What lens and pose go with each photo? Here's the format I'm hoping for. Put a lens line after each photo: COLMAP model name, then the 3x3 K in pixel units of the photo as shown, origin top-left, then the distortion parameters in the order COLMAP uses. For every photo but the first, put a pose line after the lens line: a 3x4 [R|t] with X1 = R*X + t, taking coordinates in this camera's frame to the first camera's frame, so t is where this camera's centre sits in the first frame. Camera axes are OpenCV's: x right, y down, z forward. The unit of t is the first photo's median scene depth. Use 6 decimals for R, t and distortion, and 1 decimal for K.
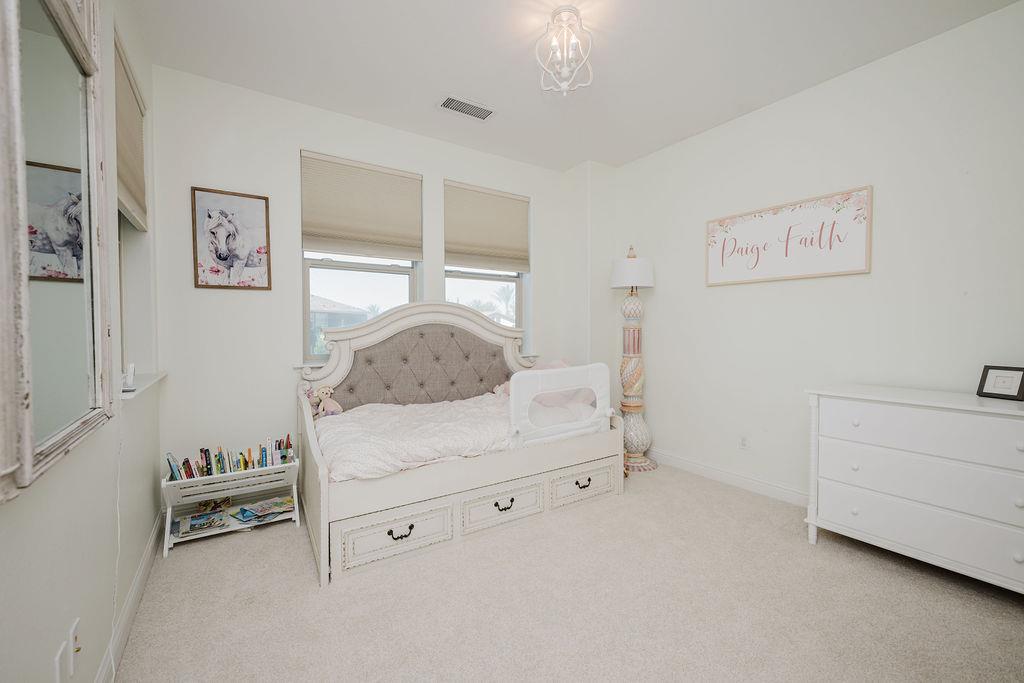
lens RADIAL K [[415.0, 0, 495.3], [0, 415.0, 346.1], [0, 0, 1]] dist [-0.000877, -0.000094]
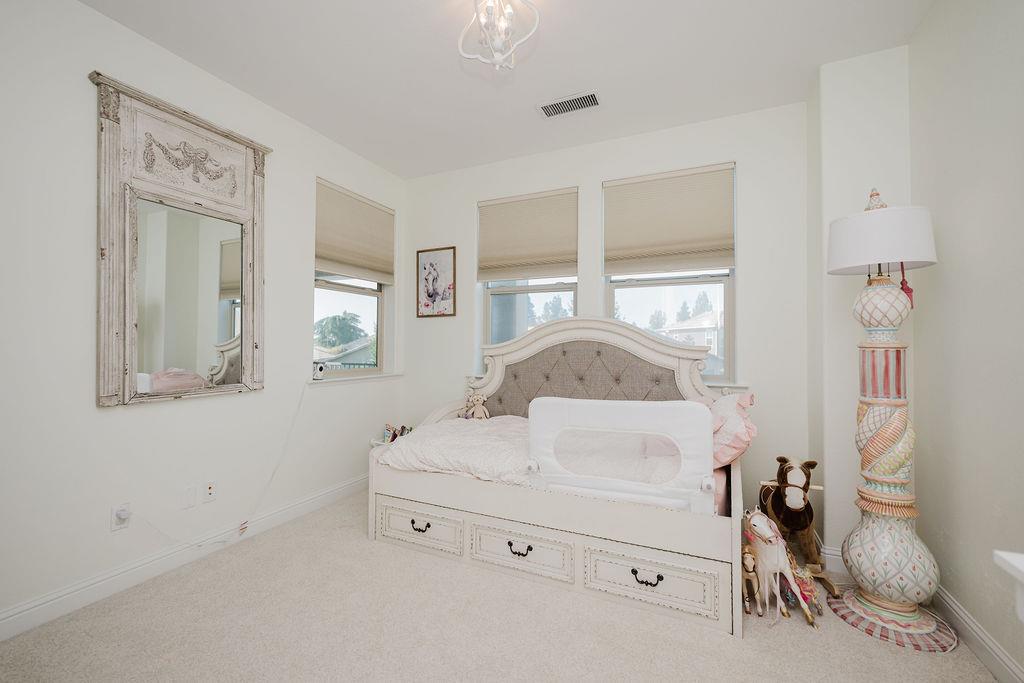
lens RADIAL K [[426.6, 0, 512.0], [0, 426.6, 341.5], [0, 0, 1]] dist [0.000767, -0.000035]
pose [[0.537365, -0.005803, -0.843330, 0.679089], [-0.041825, 0.998562, -0.033522, -0.017394], [0.842312, 0.053286, 0.536350, 0.429985]]
